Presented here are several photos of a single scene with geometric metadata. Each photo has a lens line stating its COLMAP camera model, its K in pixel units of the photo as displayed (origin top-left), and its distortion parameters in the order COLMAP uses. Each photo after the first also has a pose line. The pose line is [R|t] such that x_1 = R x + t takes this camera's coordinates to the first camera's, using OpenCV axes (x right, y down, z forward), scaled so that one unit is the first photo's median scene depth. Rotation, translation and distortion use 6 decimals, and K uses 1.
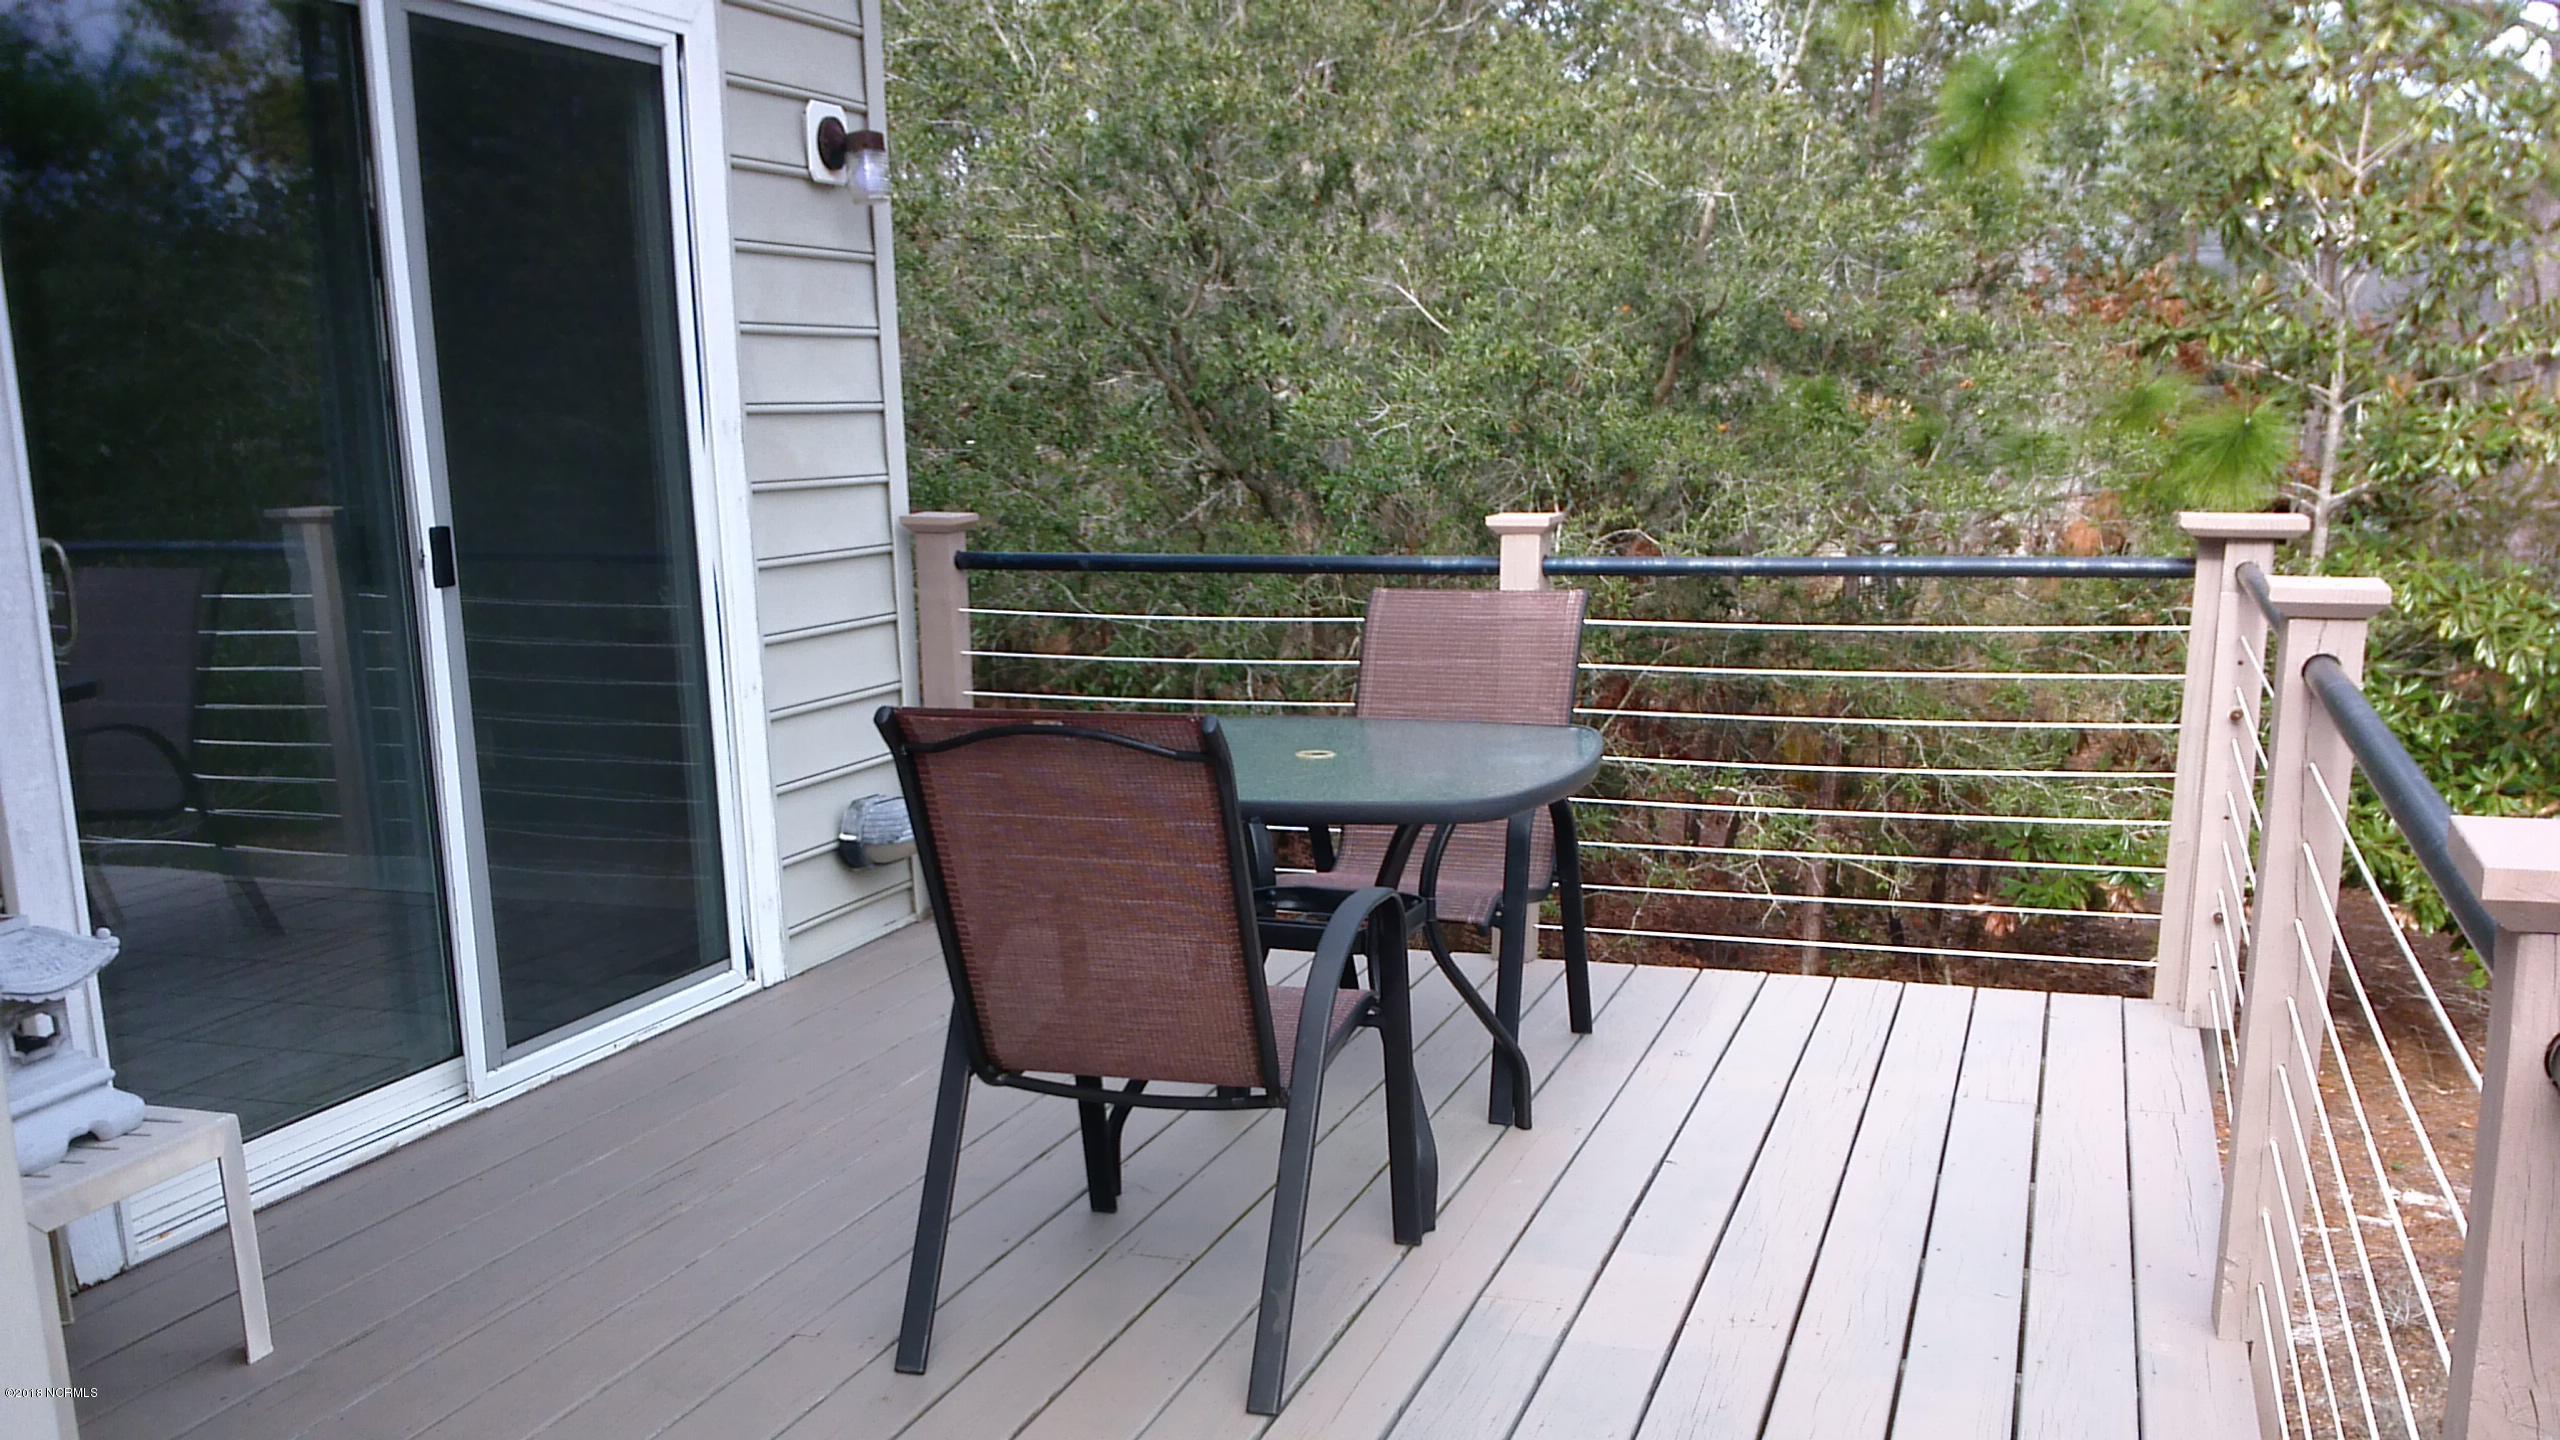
lens RADIAL K [[1771.5, 0, 1277.6], [0, 1771.5, 725.9], [0, 0, 1]] dist [-0.006564, -0.002304]
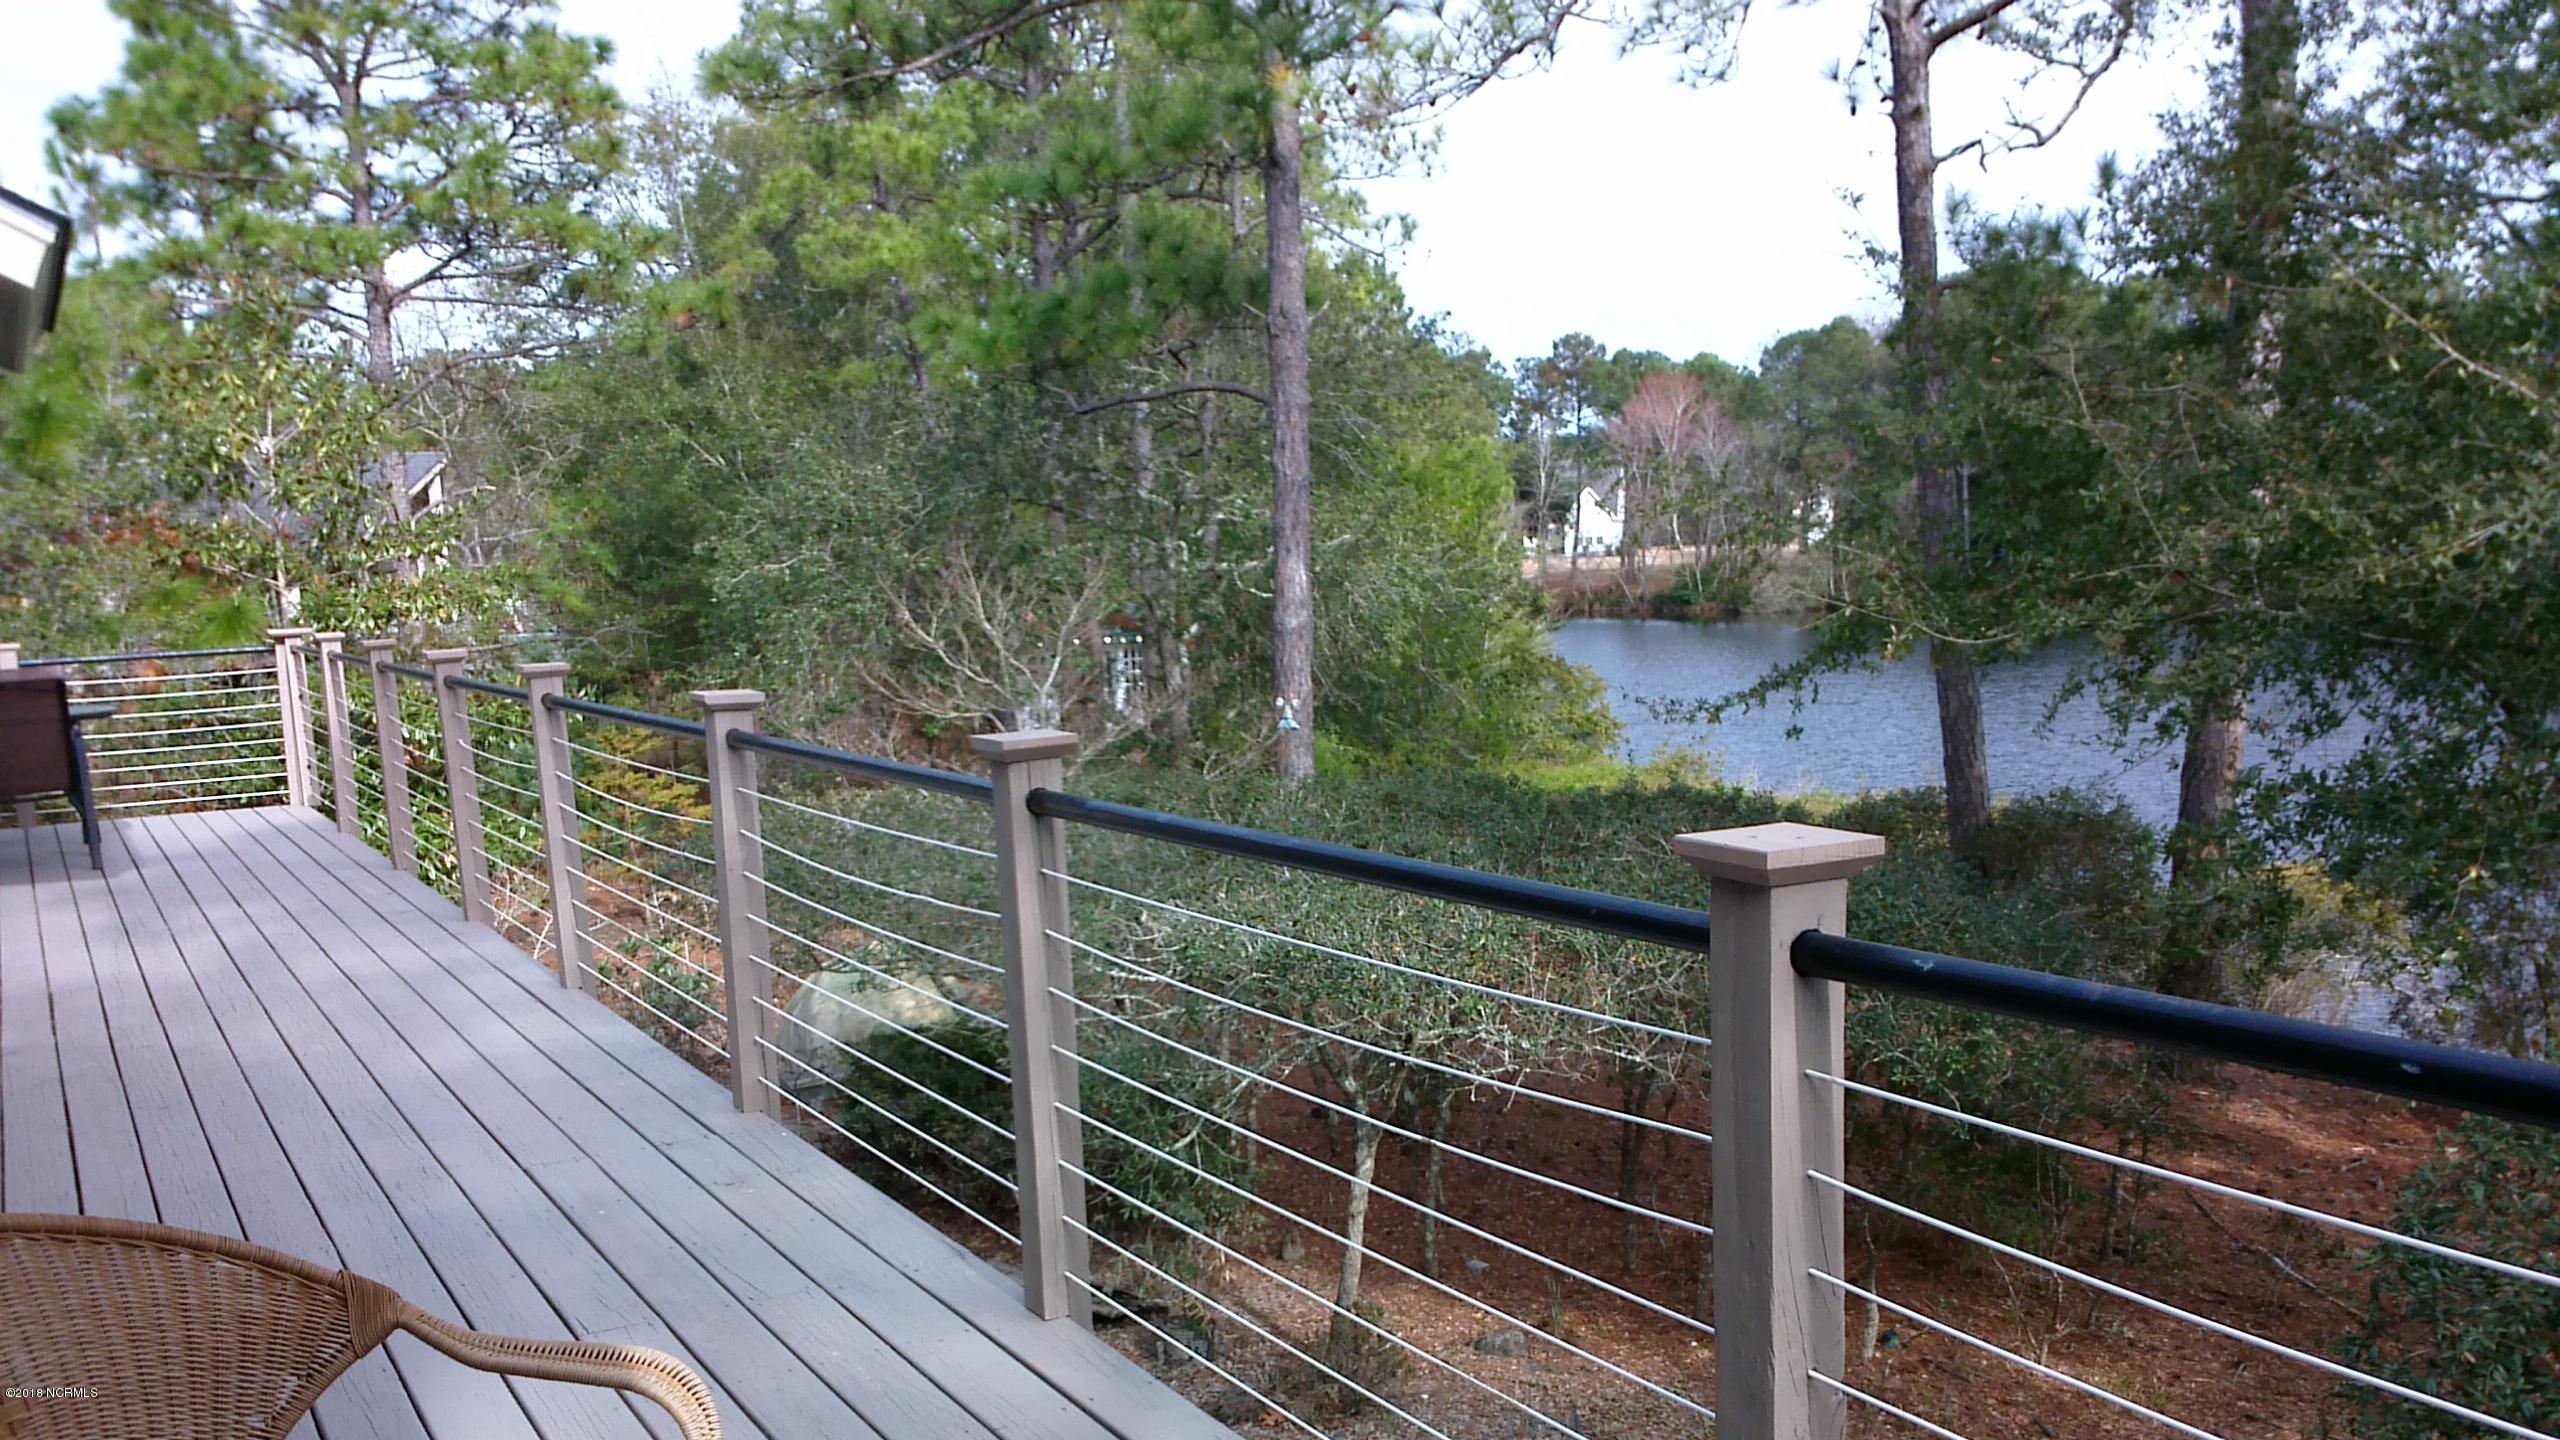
lens RADIAL K [[1771.5, 0, 1277.6], [0, 1771.5, 725.9], [0, 0, 1]] dist [-0.006564, -0.002304]
pose [[0.490502, -0.106763, 0.864876, -0.393617], [0.196170, 0.980521, 0.009783, 0.108620], [-0.849073, 0.164864, 0.501891, -0.602379]]
